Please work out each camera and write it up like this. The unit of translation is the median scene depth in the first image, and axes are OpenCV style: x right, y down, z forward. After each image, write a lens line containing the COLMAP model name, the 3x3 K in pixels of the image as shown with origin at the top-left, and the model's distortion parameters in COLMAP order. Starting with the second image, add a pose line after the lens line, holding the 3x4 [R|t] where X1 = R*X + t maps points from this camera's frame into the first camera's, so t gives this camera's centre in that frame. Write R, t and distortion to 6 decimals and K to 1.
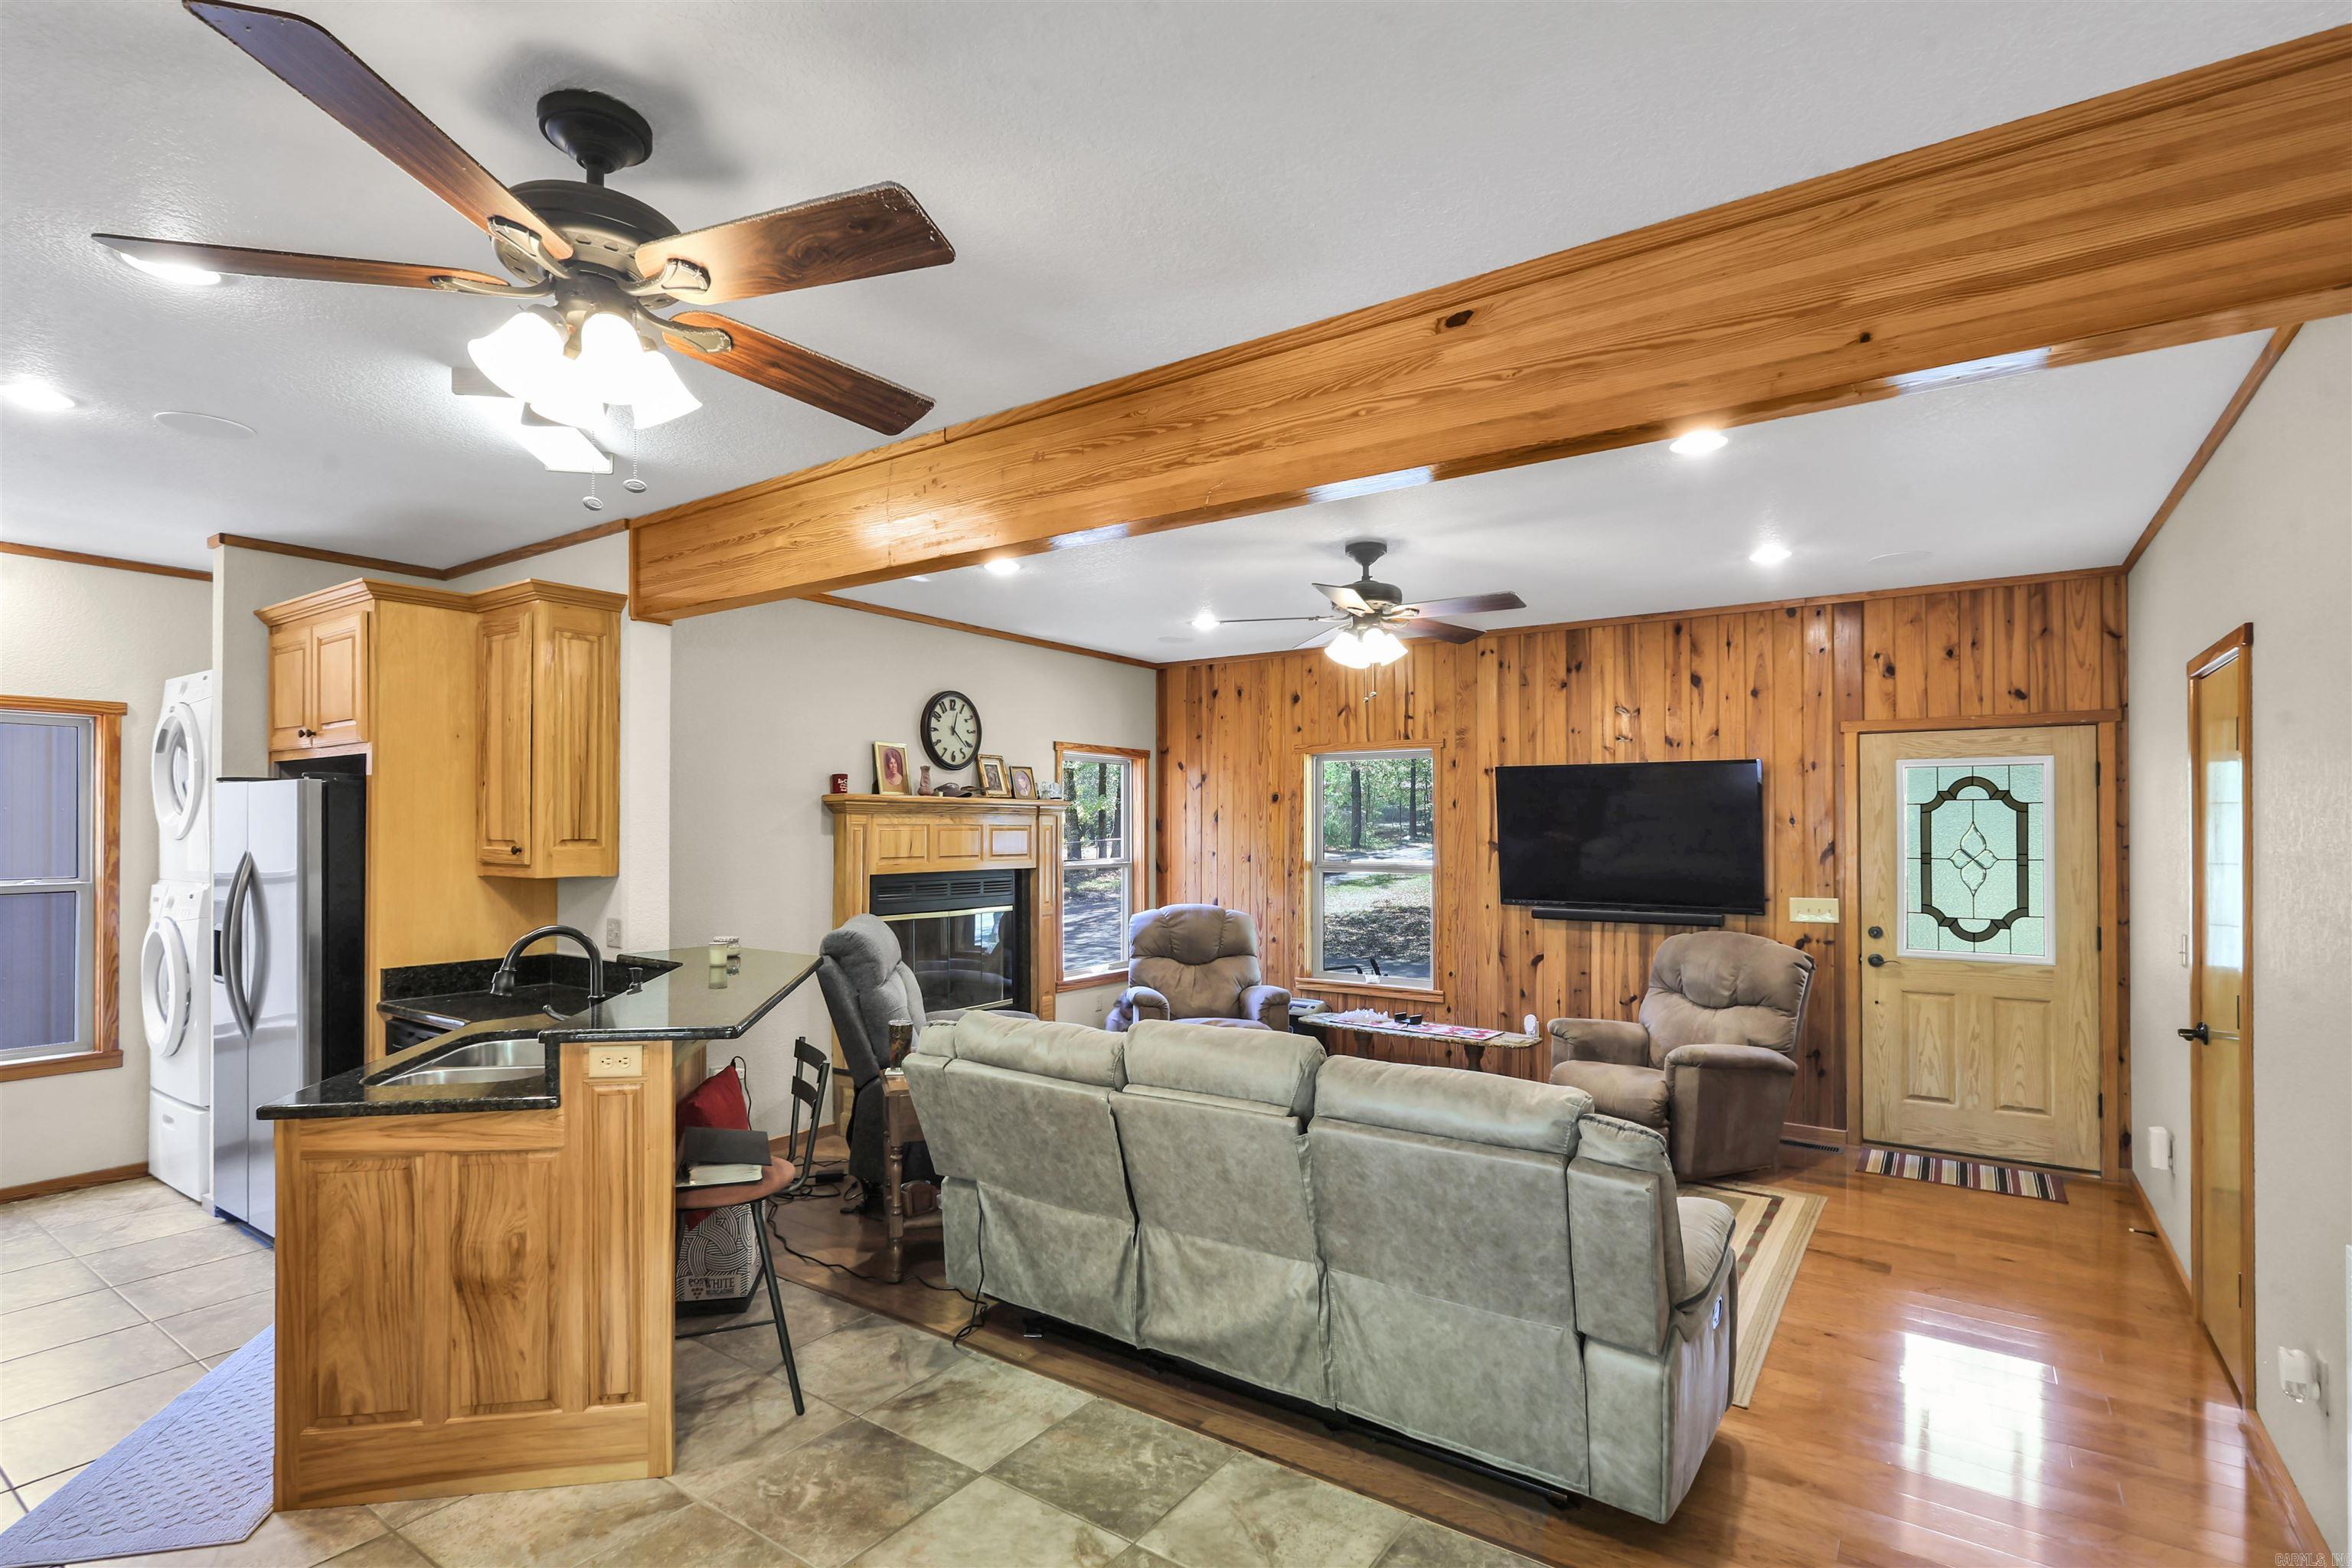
lens RADIAL K [[1115.5, 0, 1147.3], [0, 1115.5, 825.3], [0, 0, 1]] dist [-0.001305, 0.000822]
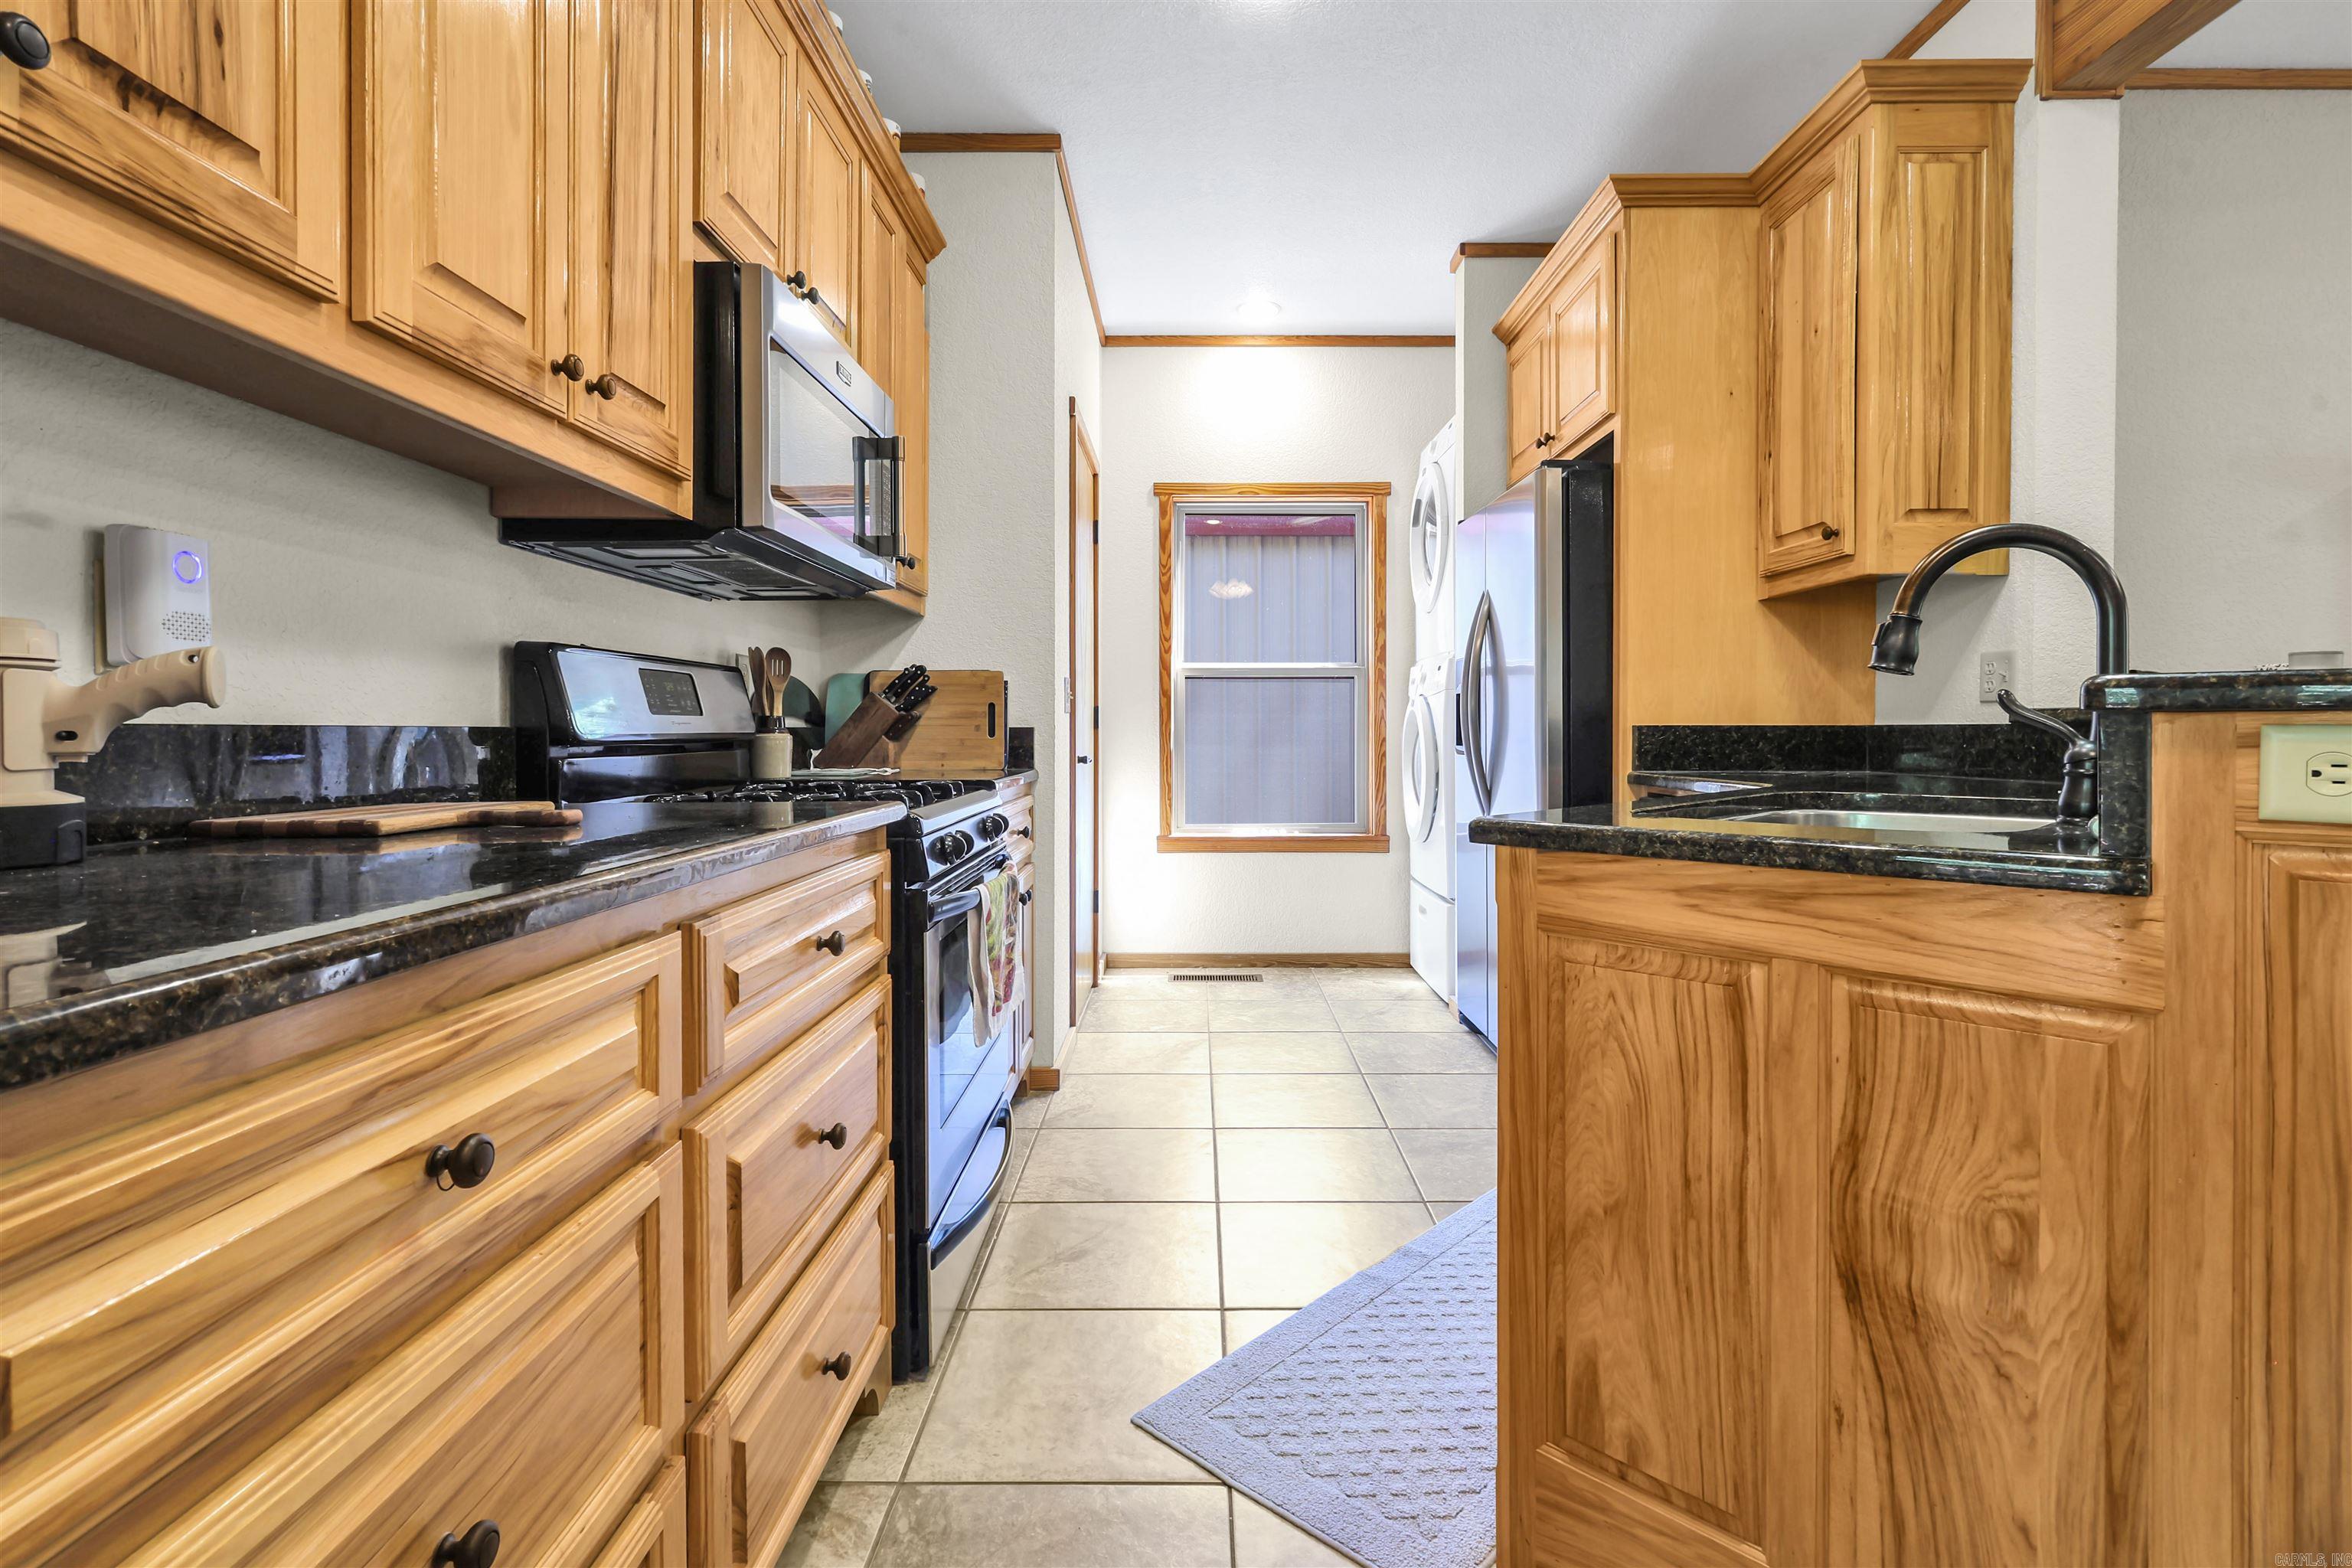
lens RADIAL K [[1105.7, 0, 1187.8], [0, 1105.7, 739.2], [0, 0, 1]] dist [-0.001019, -0.000065]
pose [[0.574800, 0.005579, -0.818275, -0.271315], [0.005504, 0.999928, 0.010683, 0.129007], [0.818275, -0.010644, 0.574728, 0.359177]]
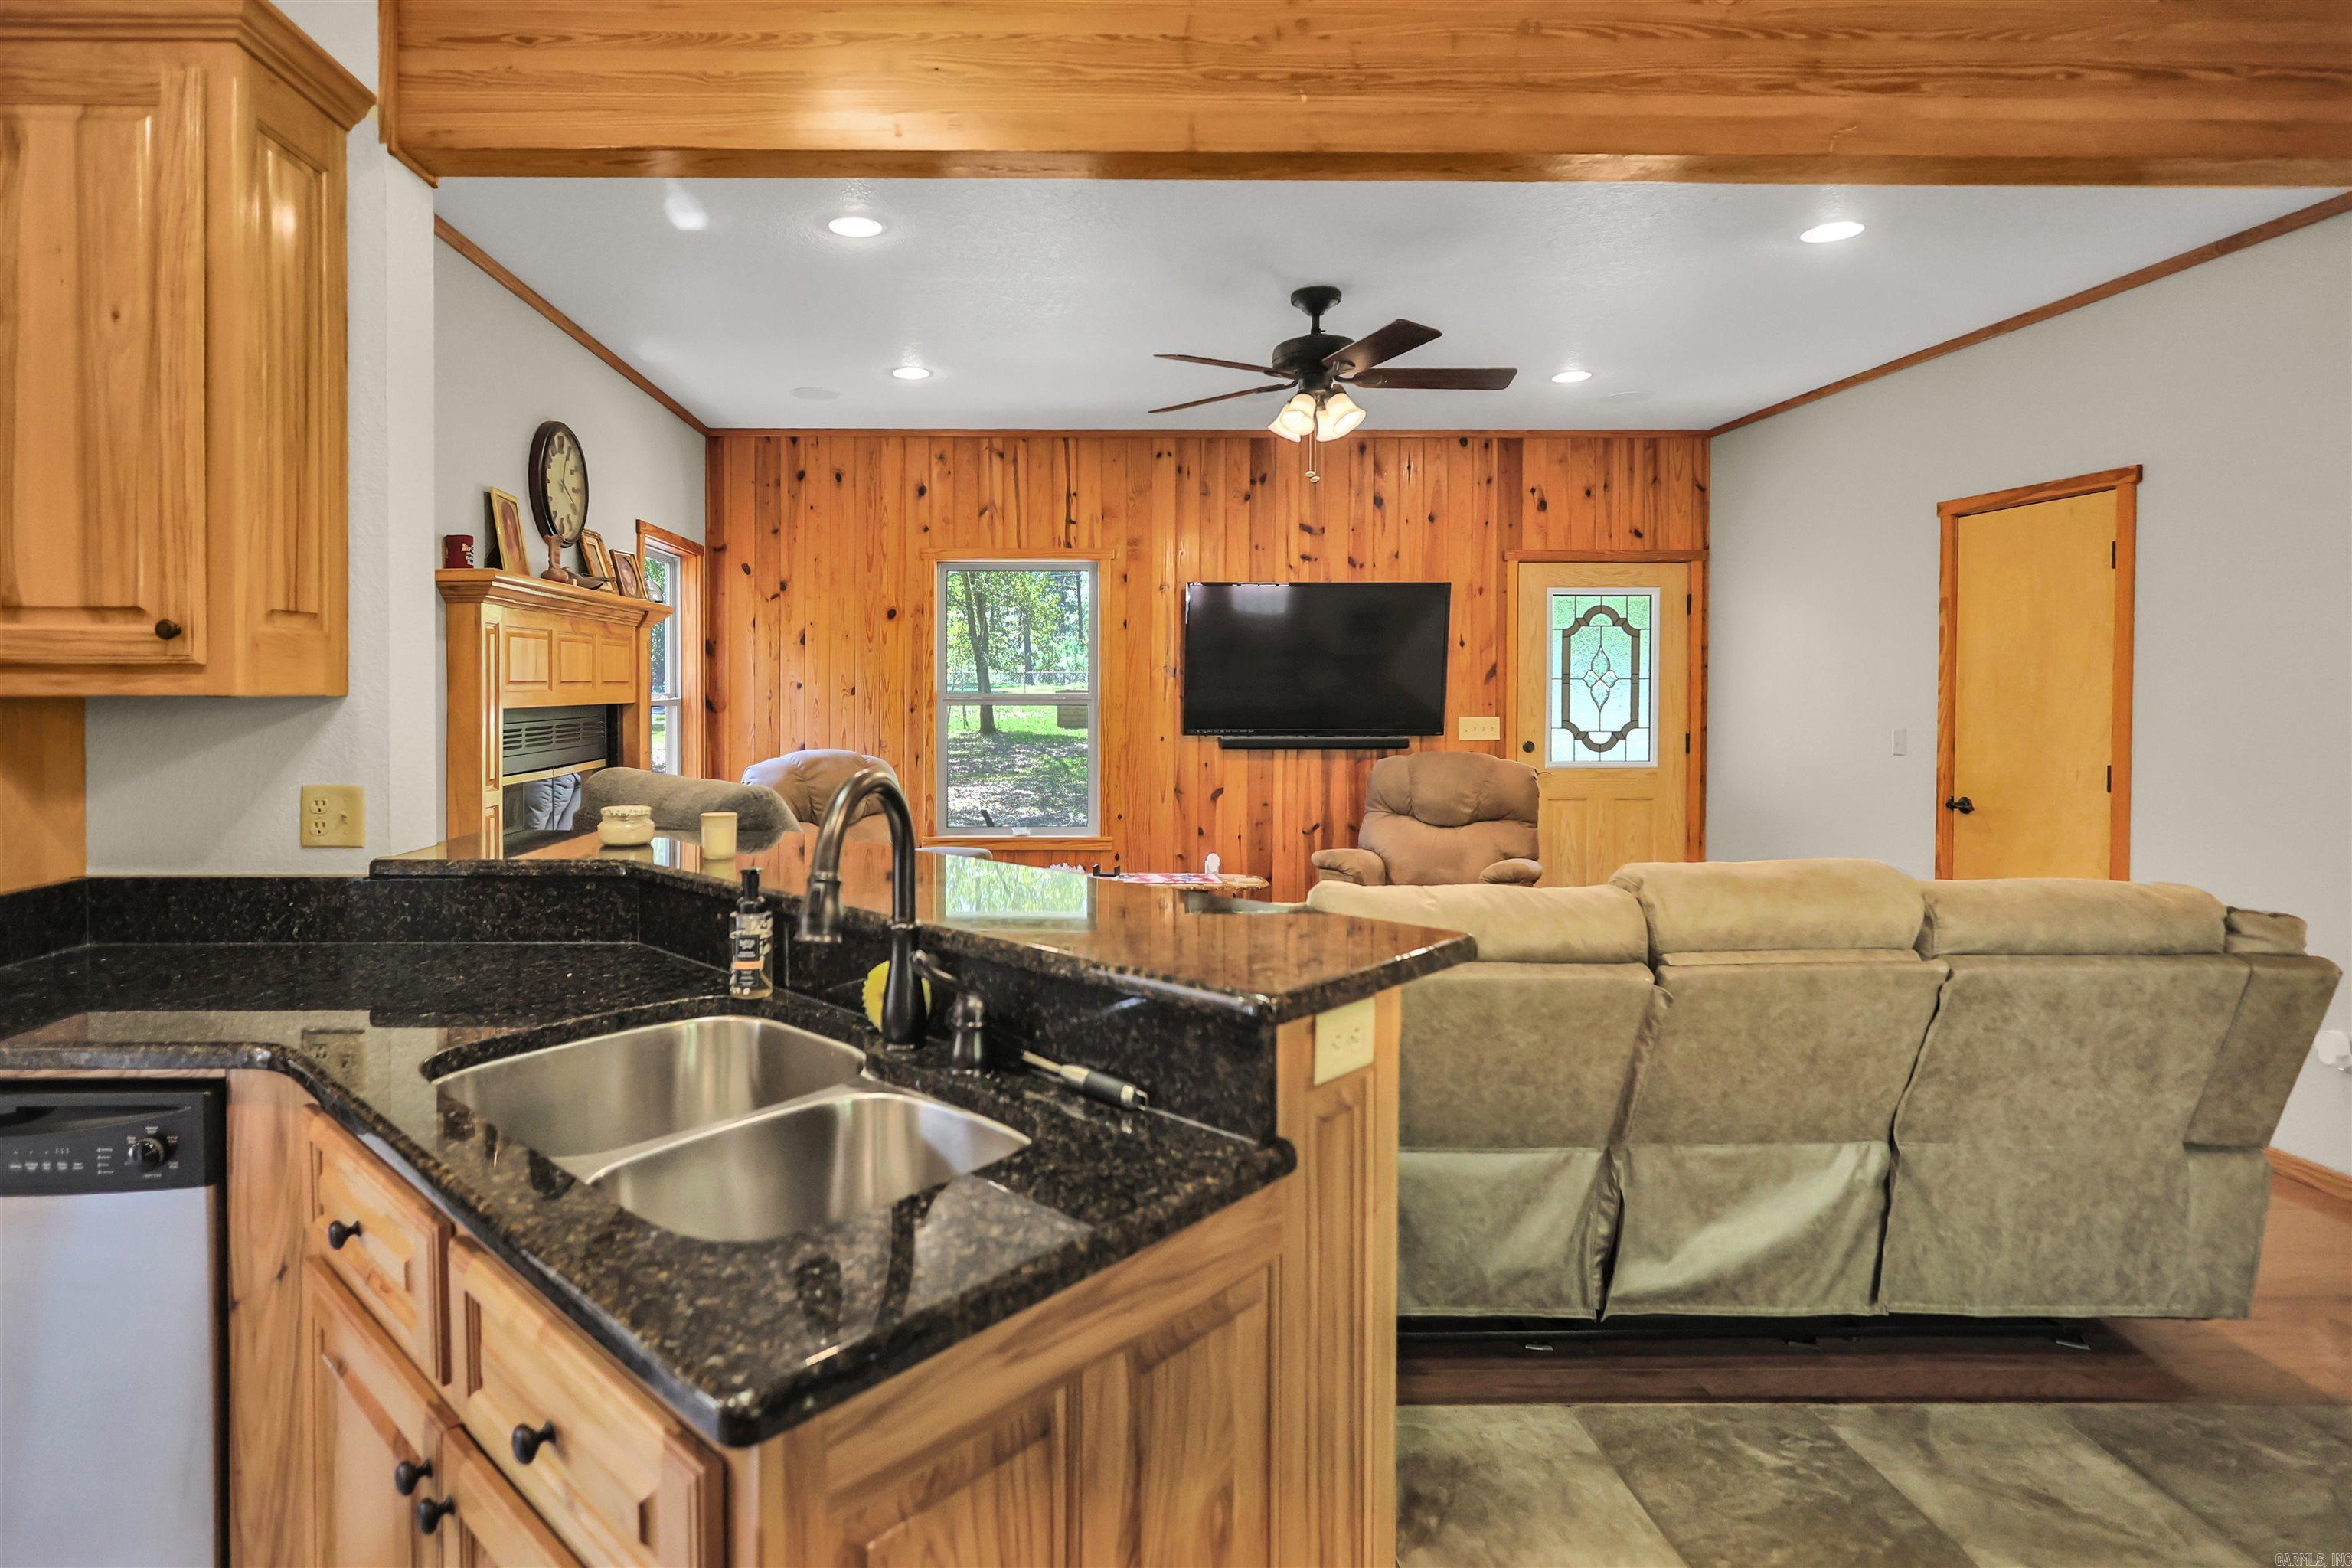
lens RADIAL K [[1211.1, 0, 1053.6], [0, 1211.1, 706.8], [0, 0, 1]] dist [0.002186, 0.000867]
pose [[0.811340, -0.013767, 0.584412, -0.568187], [-0.000258, 0.999714, 0.023909, 0.040546], [-0.584574, -0.019549, 0.811105, 0.437747]]
